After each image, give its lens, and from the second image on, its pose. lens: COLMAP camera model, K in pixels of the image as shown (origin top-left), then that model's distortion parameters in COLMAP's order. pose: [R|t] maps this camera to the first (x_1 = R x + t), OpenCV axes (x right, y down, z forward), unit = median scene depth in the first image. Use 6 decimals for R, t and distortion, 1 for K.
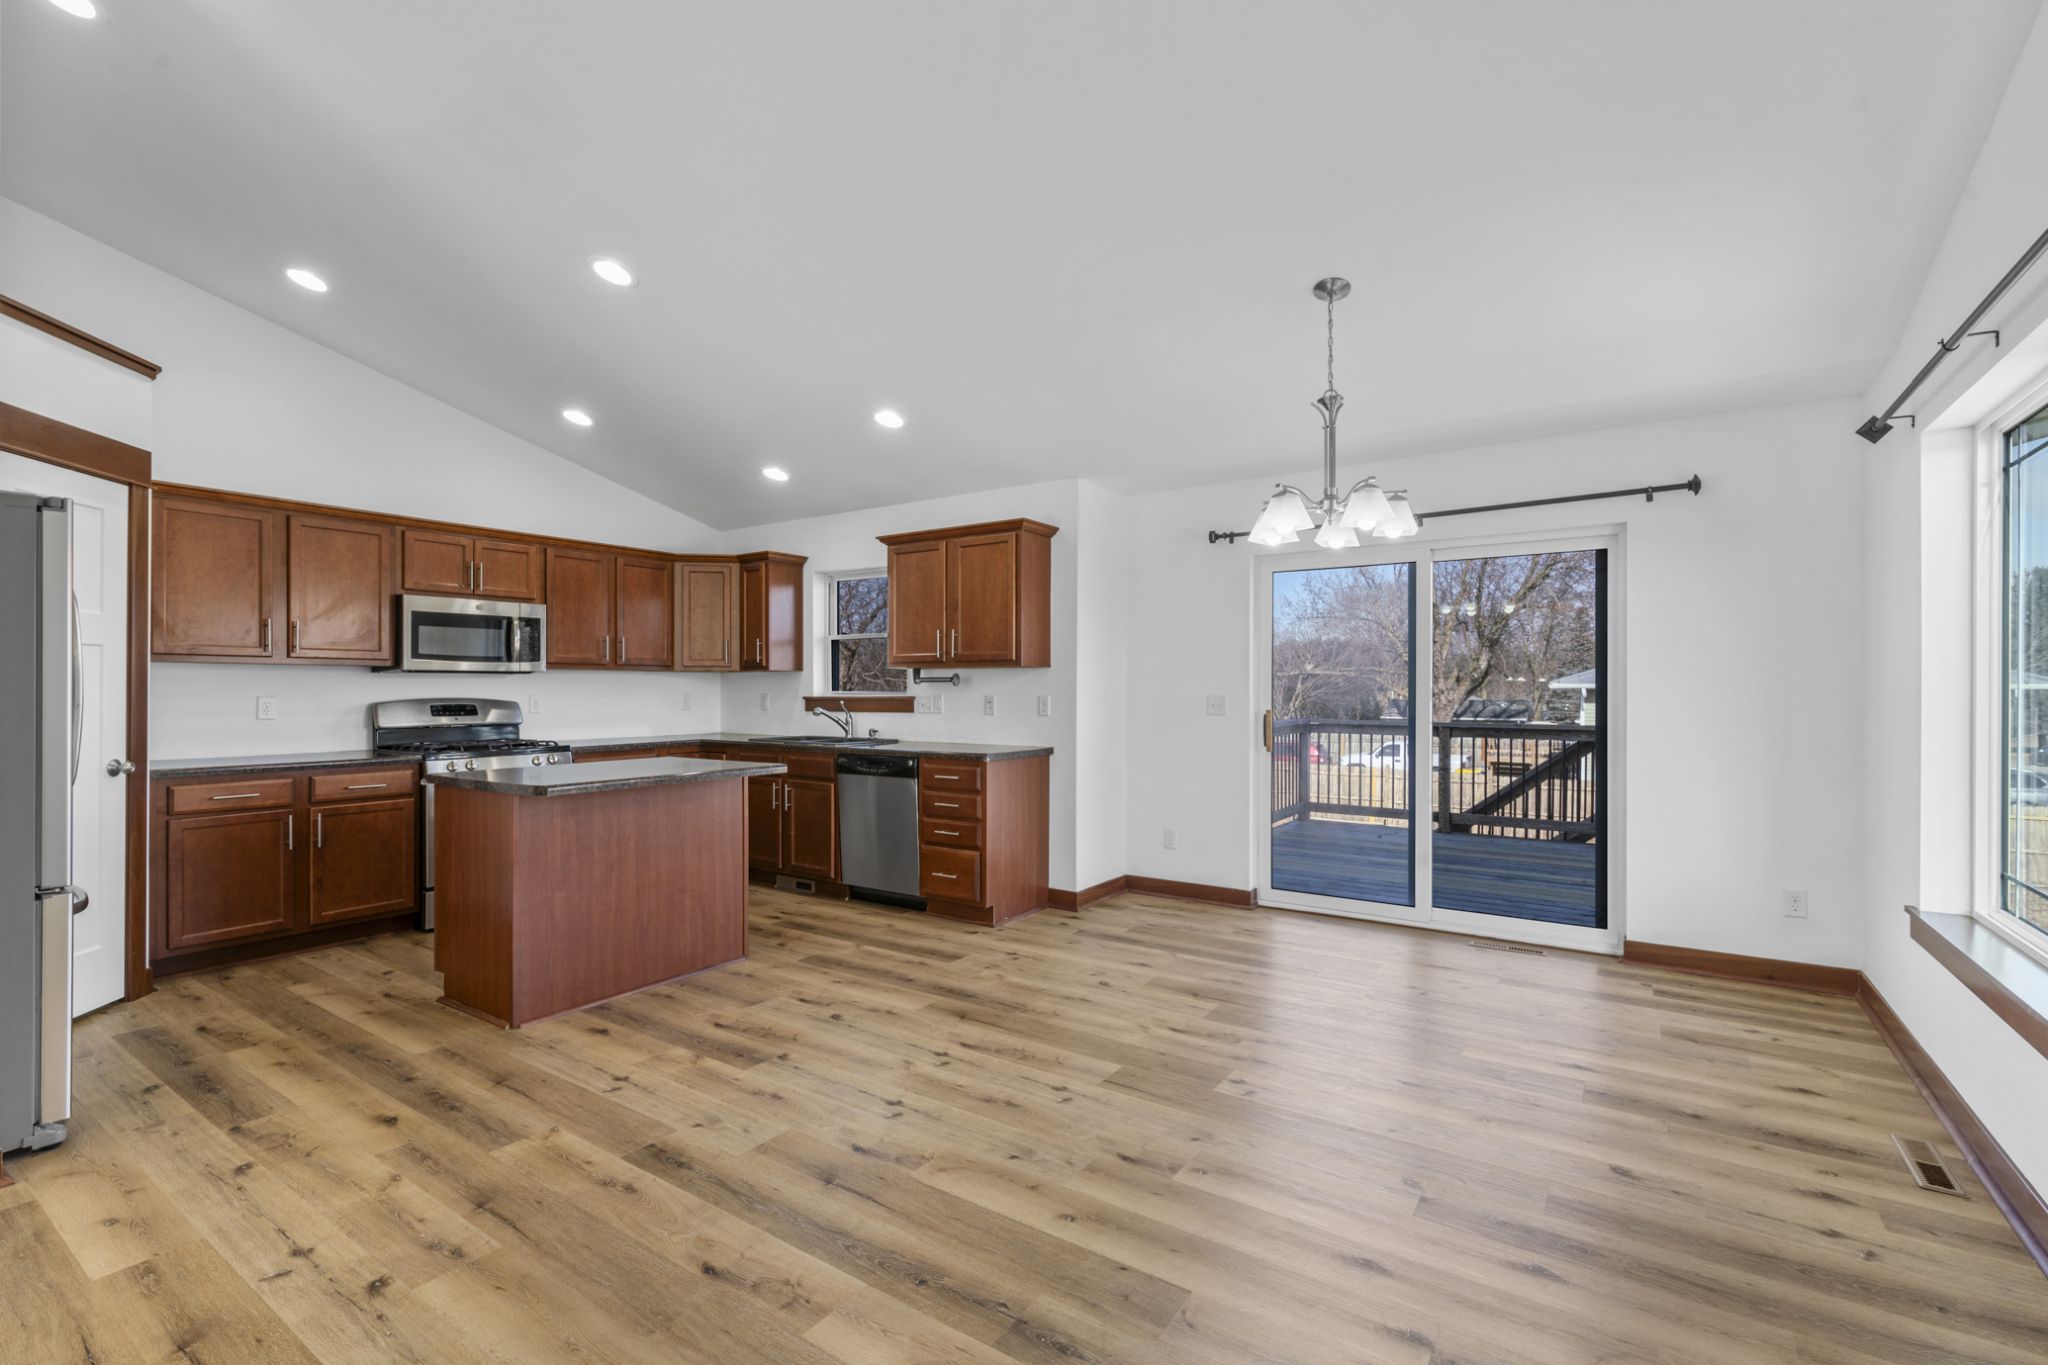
lens RADIAL K [[902.9, 0, 1014.2], [0, 902.9, 693.8], [0, 0, 1]] dist [0.001224, -0.000004]
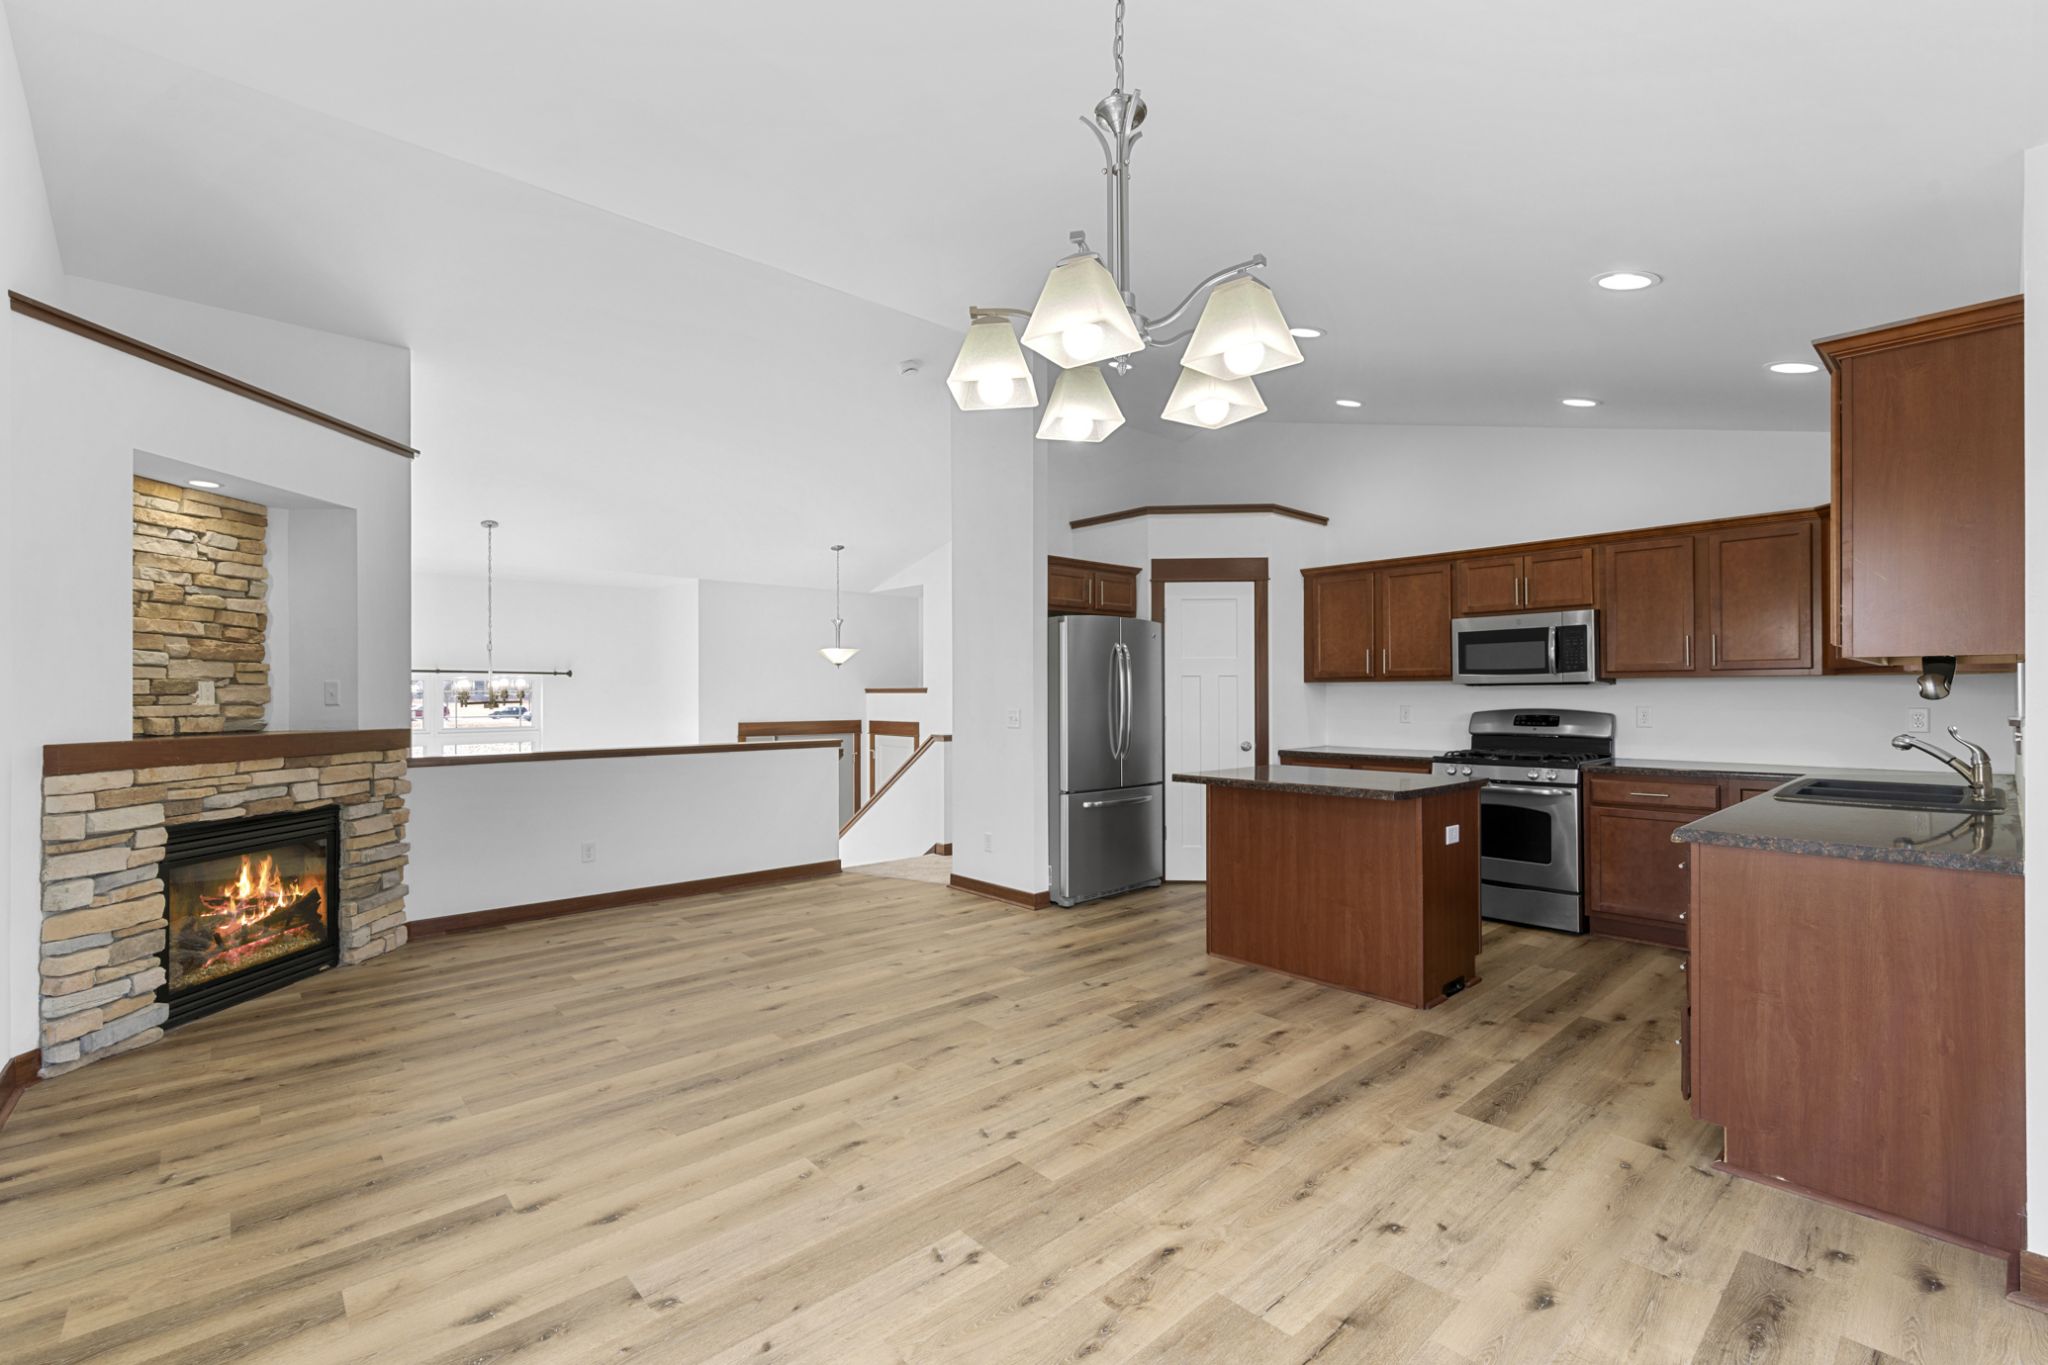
lens RADIAL K [[891.5, 0, 1032.7], [0, 891.5, 691.7], [0, 0, 1]] dist [0.001357, 0.000164]
pose [[-0.224065, -0.003359, -0.974568, 0.724890], [-0.002186, 0.999993, -0.002944, -0.015519], [0.974572, 0.001470, -0.224071, 0.936732]]
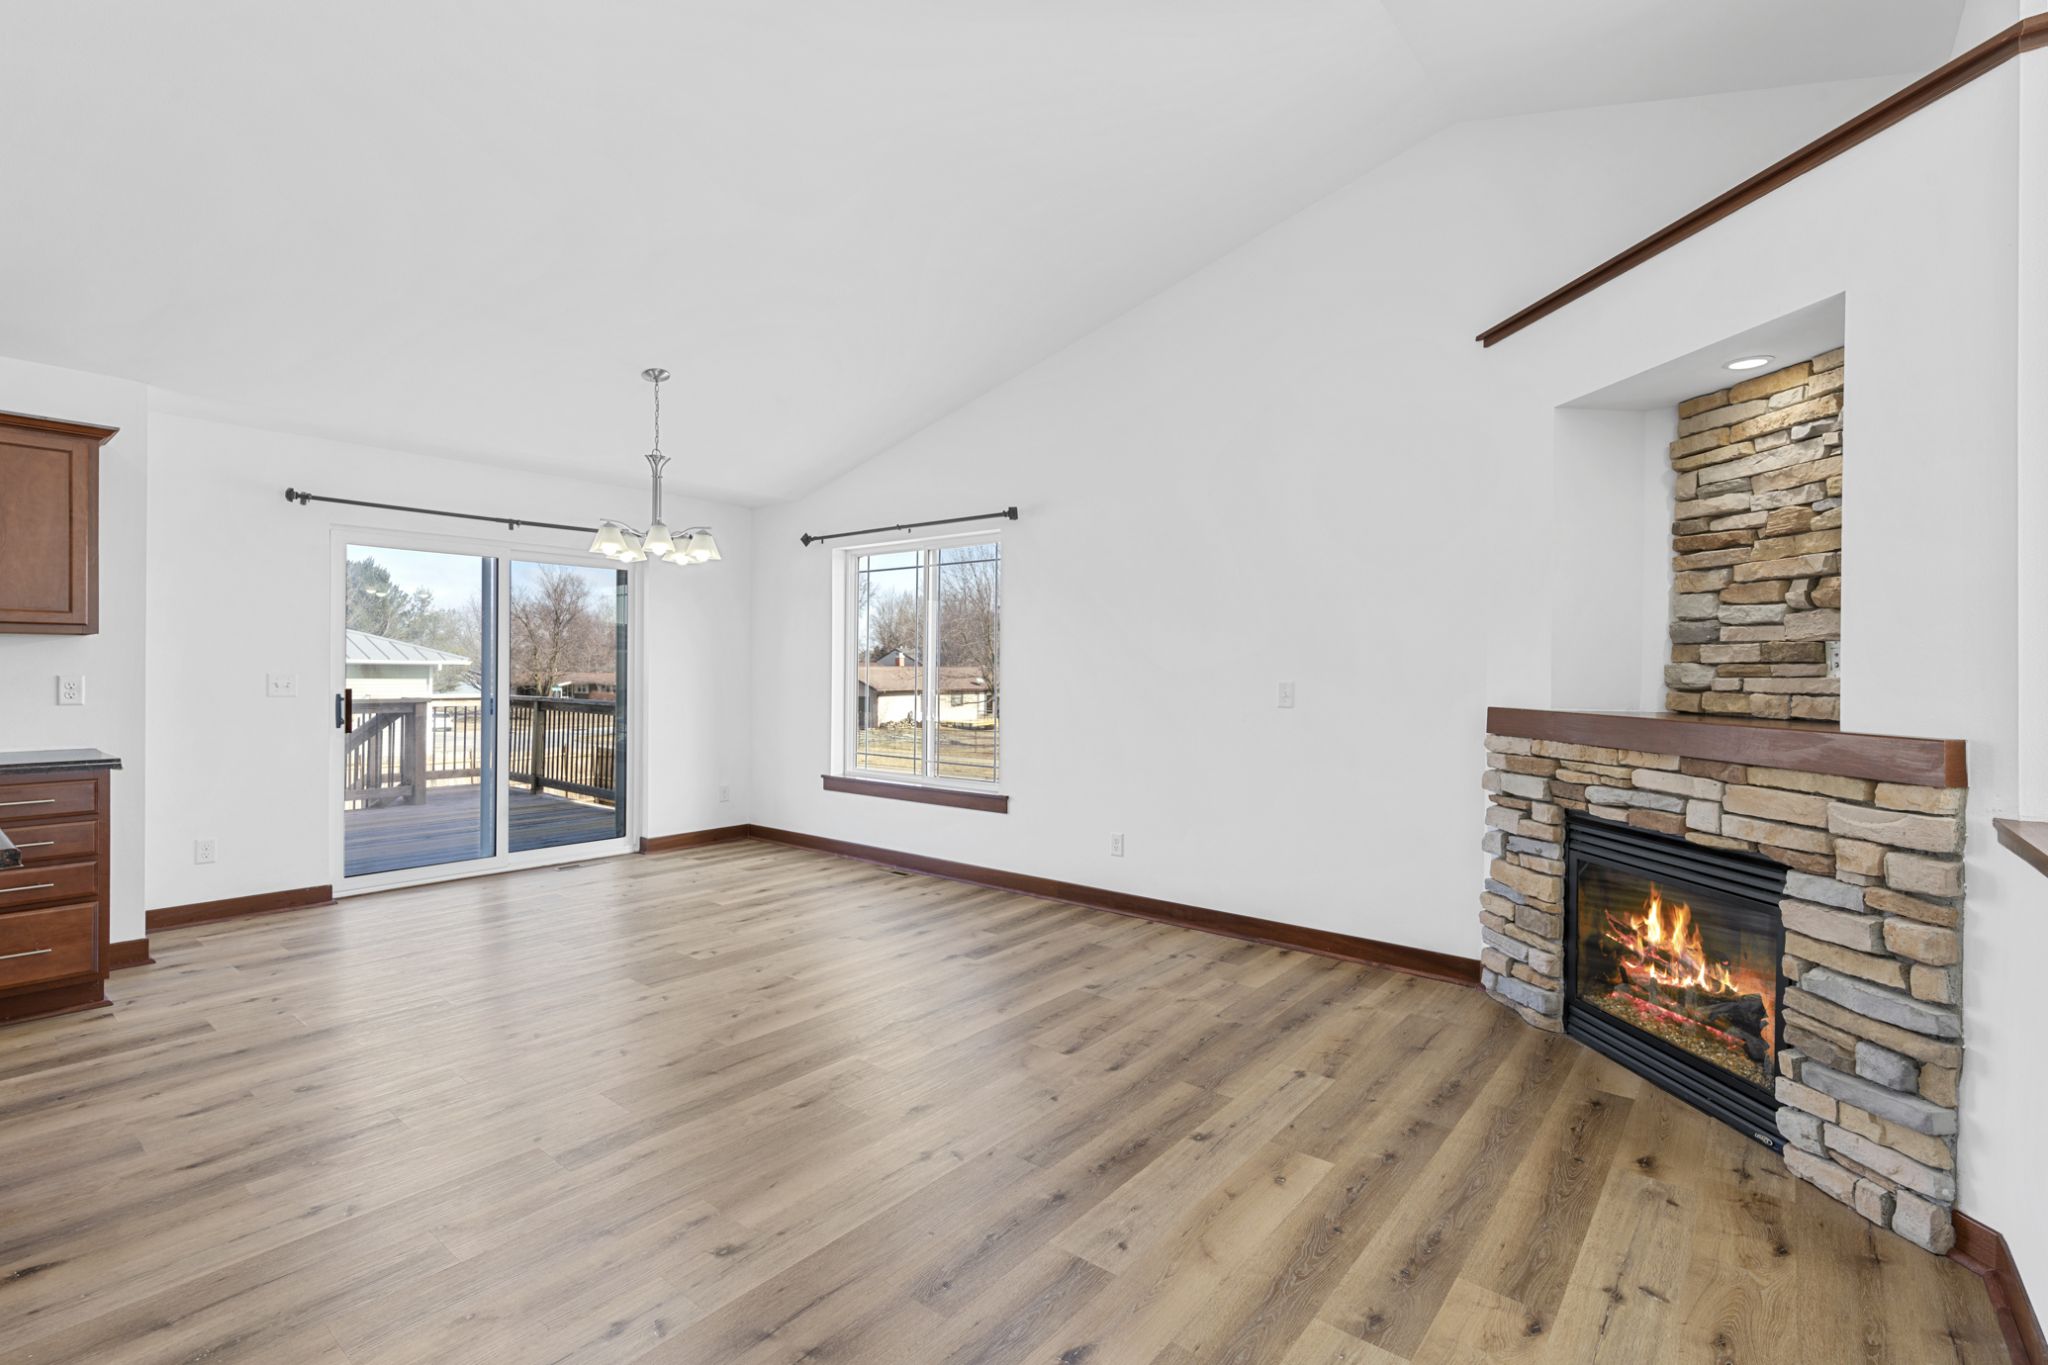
lens RADIAL K [[930.3, 0, 1032.3], [0, 930.3, 673.2], [0, 0, 1]] dist [-0.003691, 0.000260]
pose [[0.076344, -0.005964, 0.997064, -0.881918], [-0.001317, 0.999981, 0.006082, -0.008022], [-0.997081, -0.001777, 0.076334, 0.289252]]
